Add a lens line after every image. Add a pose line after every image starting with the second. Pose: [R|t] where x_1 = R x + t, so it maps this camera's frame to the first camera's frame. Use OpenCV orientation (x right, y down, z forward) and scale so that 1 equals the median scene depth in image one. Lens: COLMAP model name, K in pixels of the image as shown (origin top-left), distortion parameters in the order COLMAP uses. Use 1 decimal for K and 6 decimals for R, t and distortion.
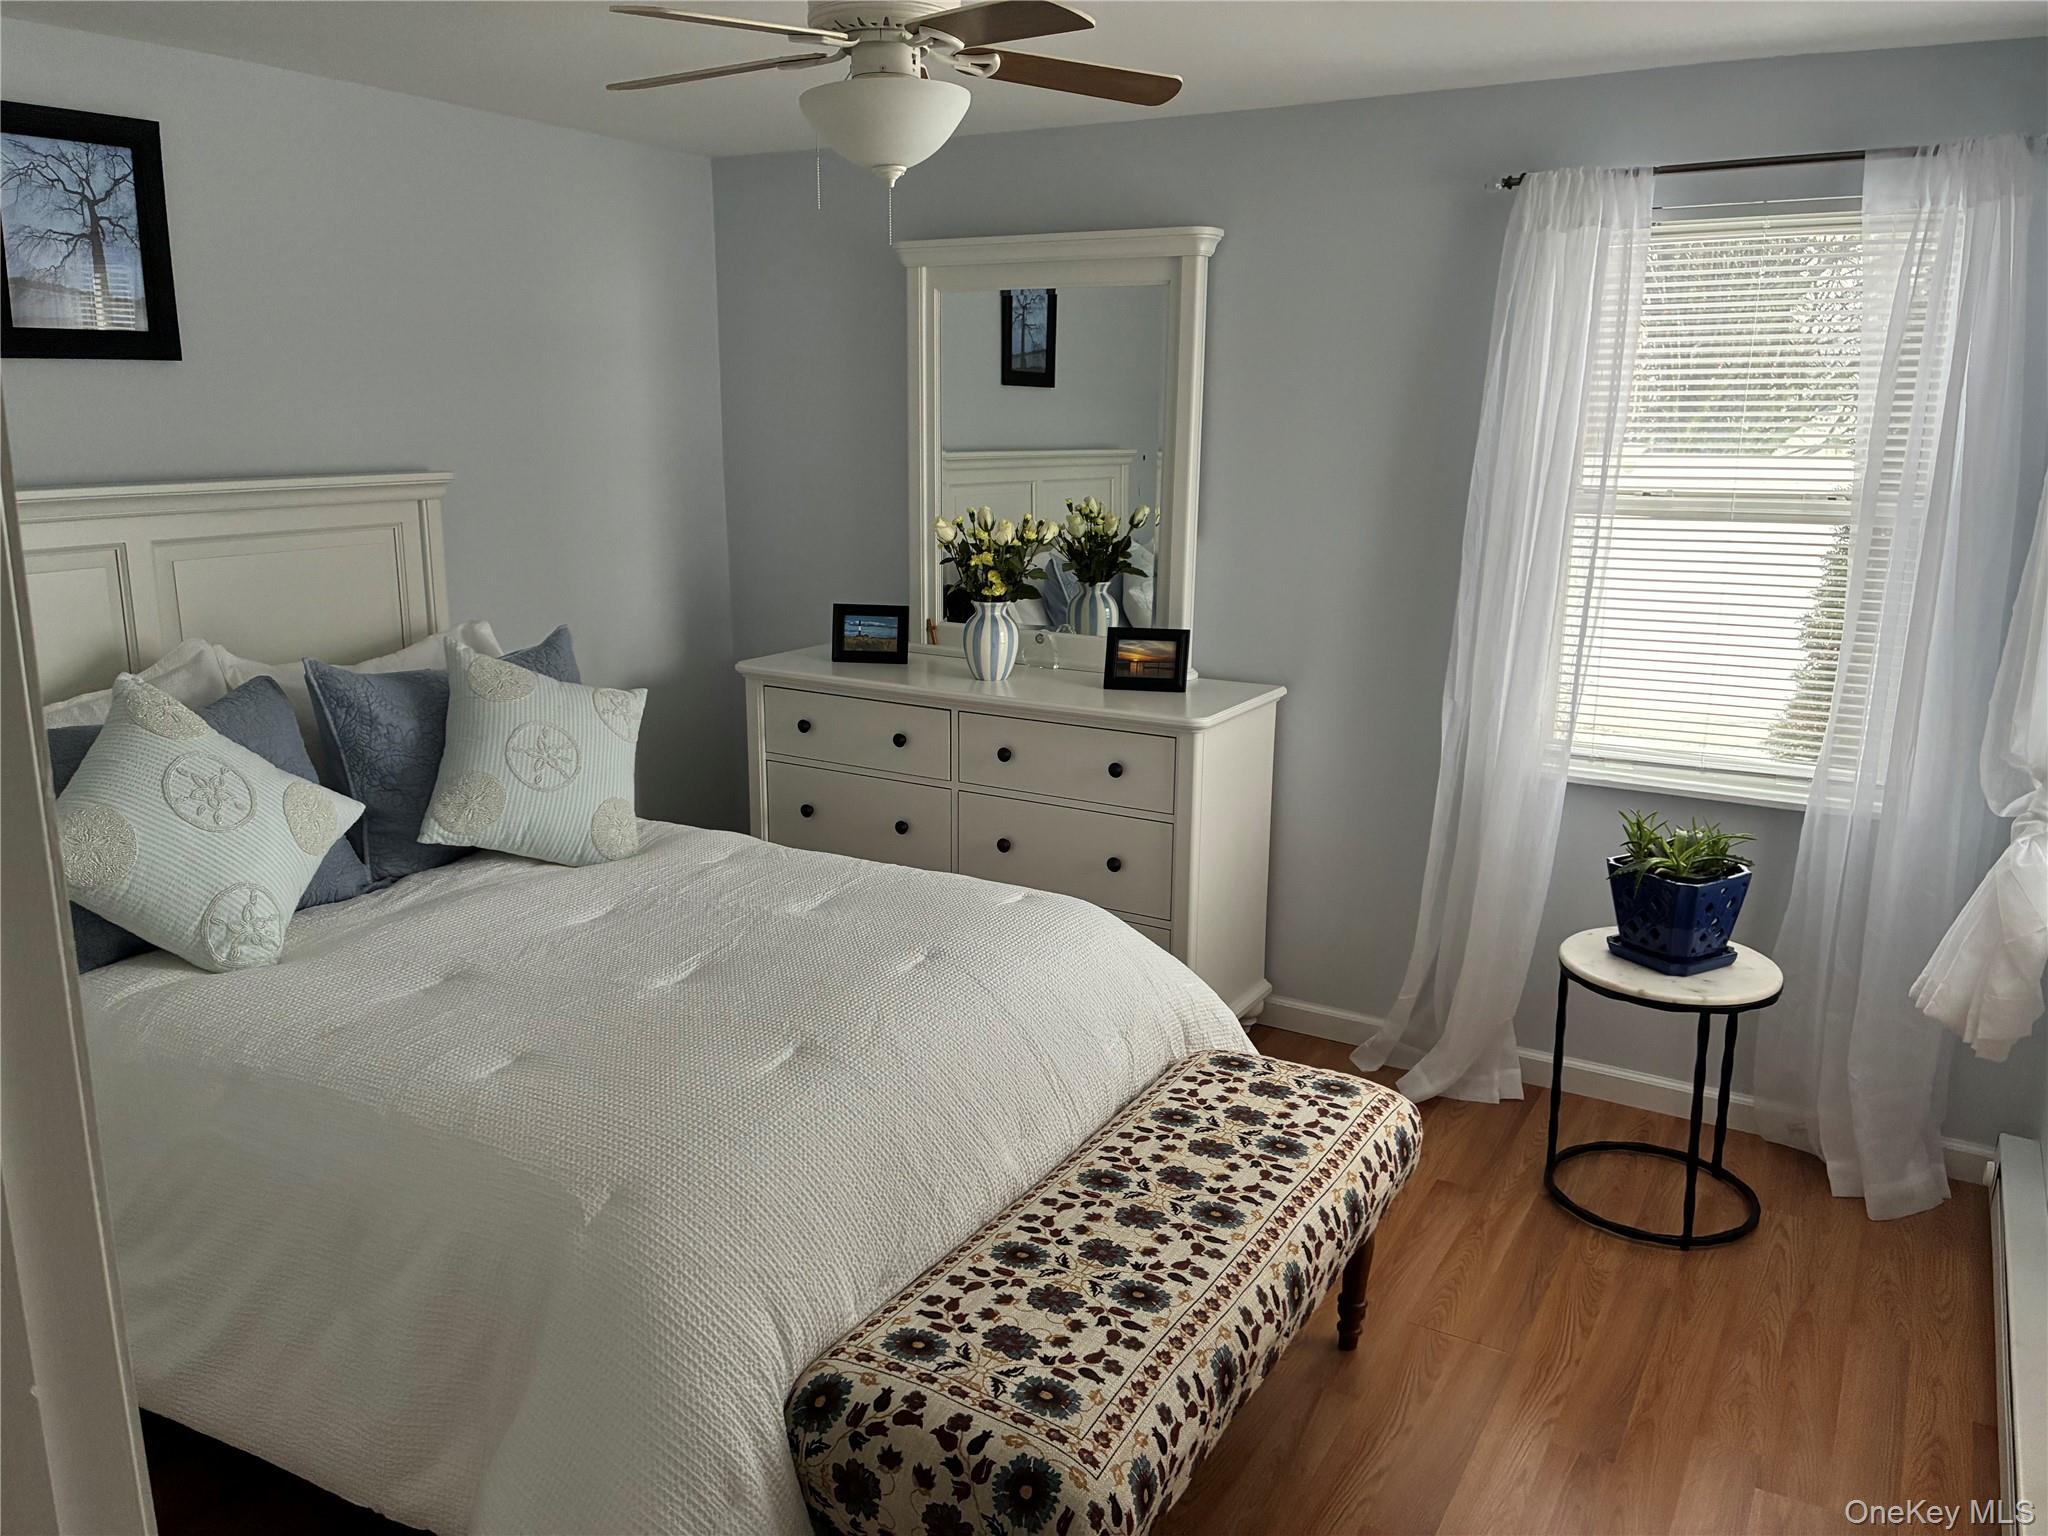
lens RADIAL K [[1558.1, 0, 1008.7], [0, 1558.1, 755.2], [0, 0, 1]] dist [0.051433, -0.060115]
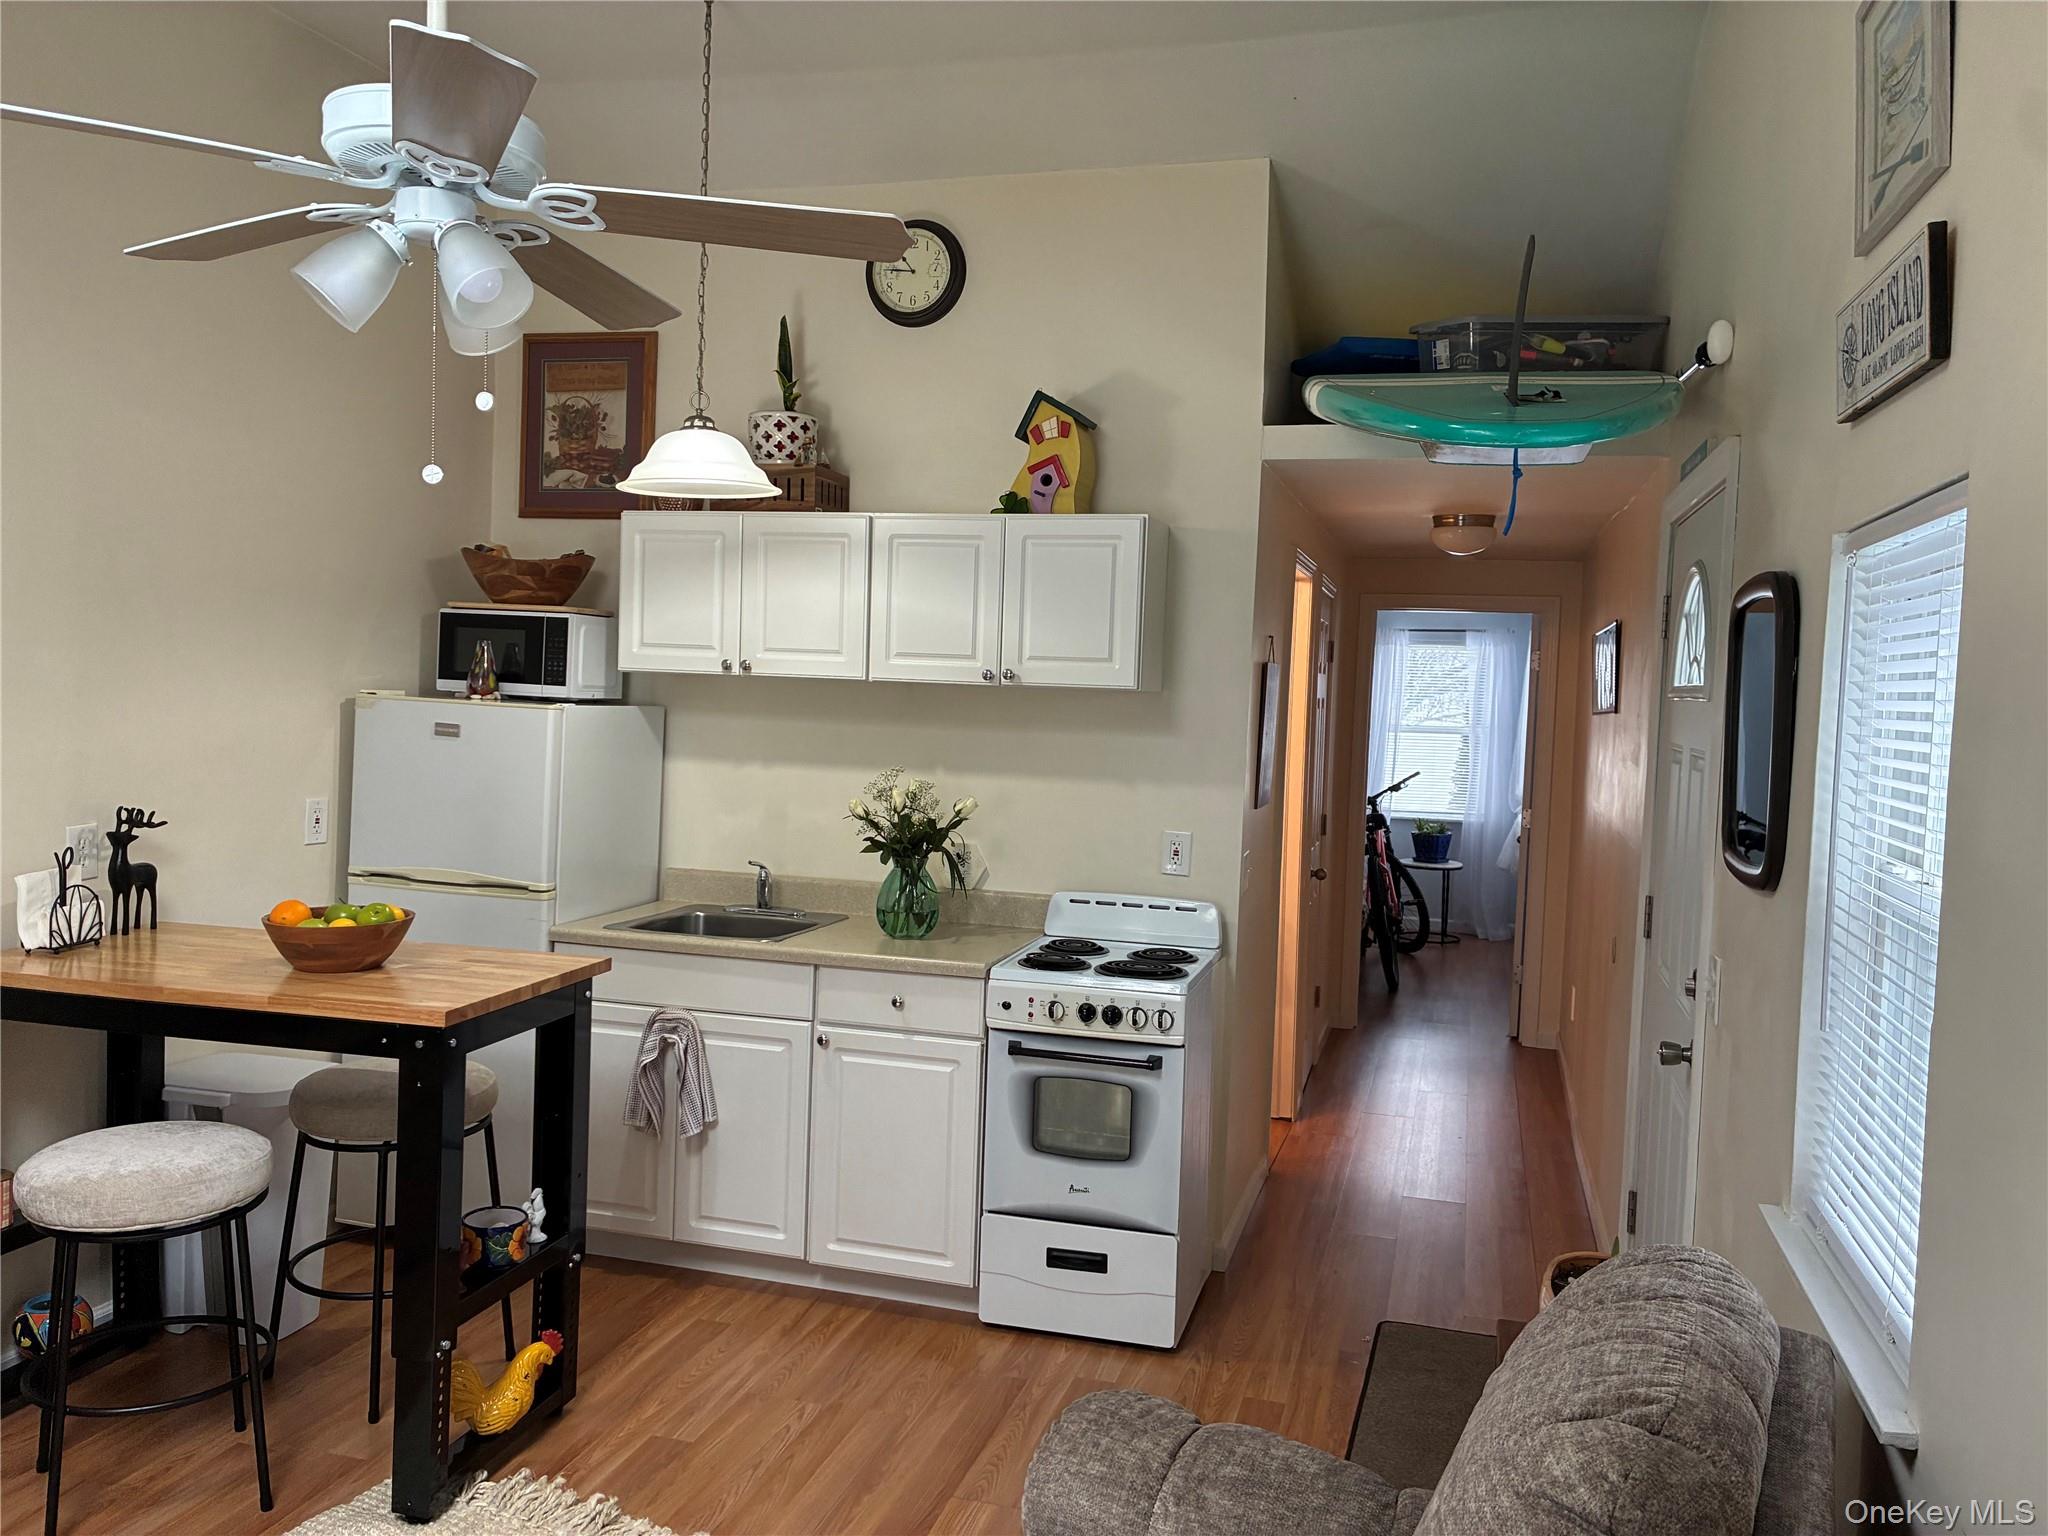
lens RADIAL K [[1558.1, 0, 1045.7], [0, 1558.1, 756.9], [0, 0, 1]] dist [0.051433, -0.060115]
pose [[0.968340, 0.016968, 0.249057, -1.174941], [0.025026, 0.986063, -0.164480, 0.426878], [-0.248377, 0.165506, 0.954420, -1.957085]]
